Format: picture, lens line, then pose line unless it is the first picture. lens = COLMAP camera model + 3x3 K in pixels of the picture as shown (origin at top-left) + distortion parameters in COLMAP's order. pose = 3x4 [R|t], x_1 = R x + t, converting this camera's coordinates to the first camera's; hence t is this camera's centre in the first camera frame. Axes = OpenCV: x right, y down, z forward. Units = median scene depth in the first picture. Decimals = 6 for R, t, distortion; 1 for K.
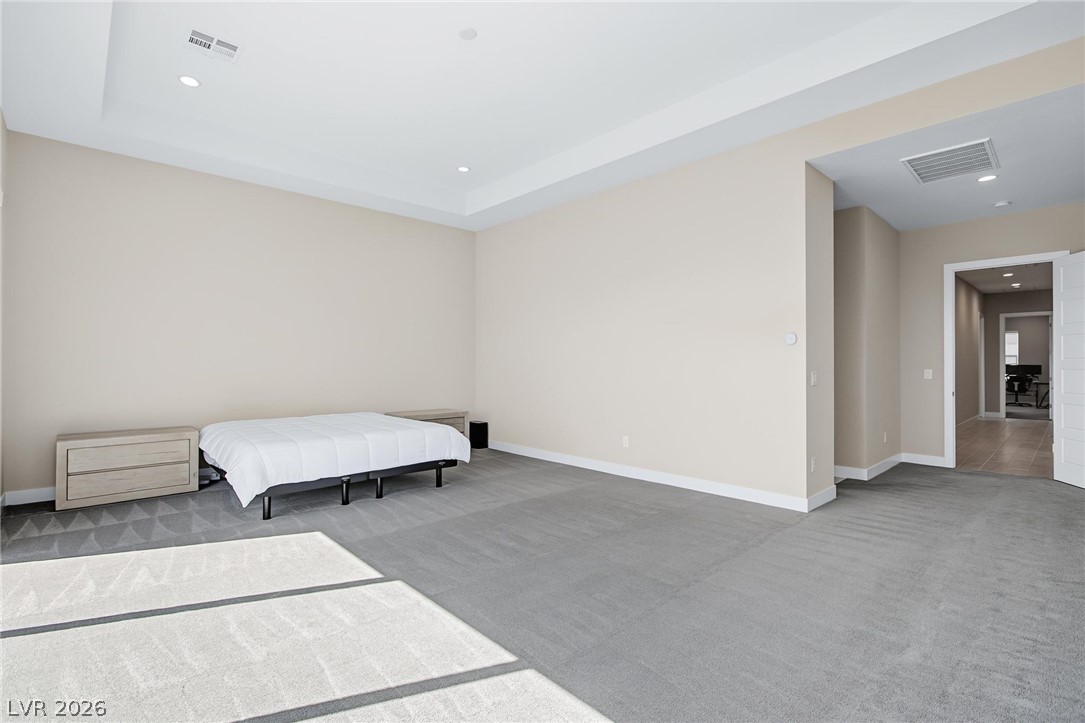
lens RADIAL K [[497.5, 0, 545.6], [0, 497.5, 362.0], [0, 0, 1]] dist [-0.002175, 0.000181]
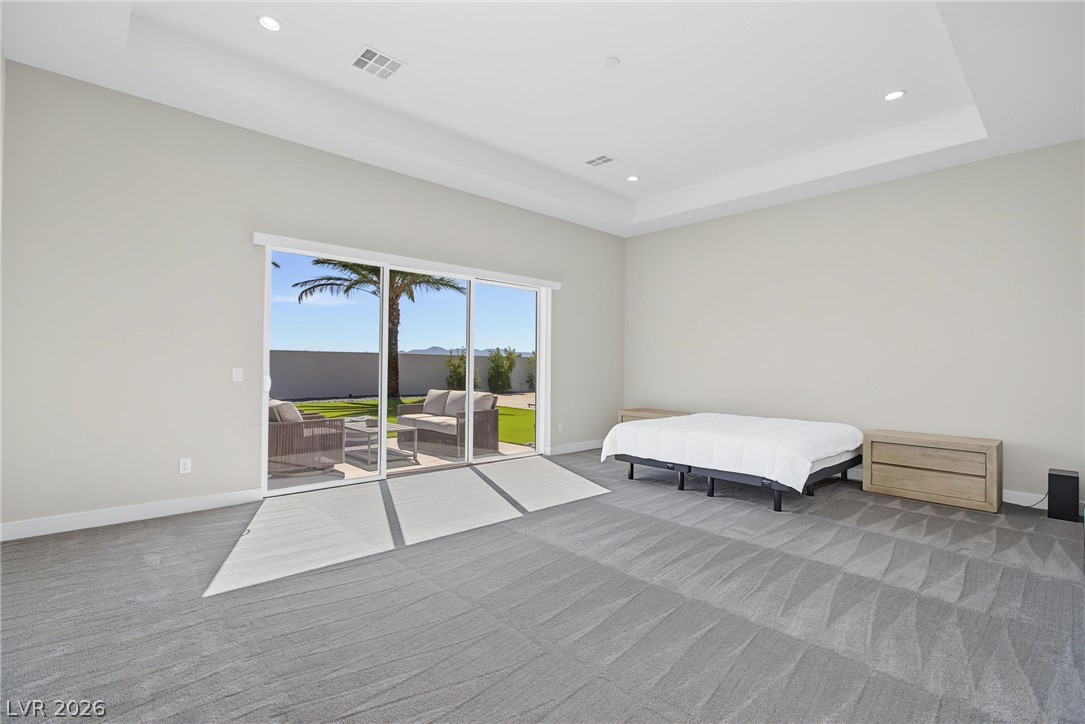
lens RADIAL K [[497.5, 0, 545.6], [0, 497.5, 362.5], [0, 0, 1]] dist [-0.002175, 0.000181]
pose [[-0.019862, -0.014909, -0.999692, 0.782563], [-0.000984, 0.999889, -0.014892, 0.008467], [0.999802, 0.000688, -0.019874, 0.731112]]
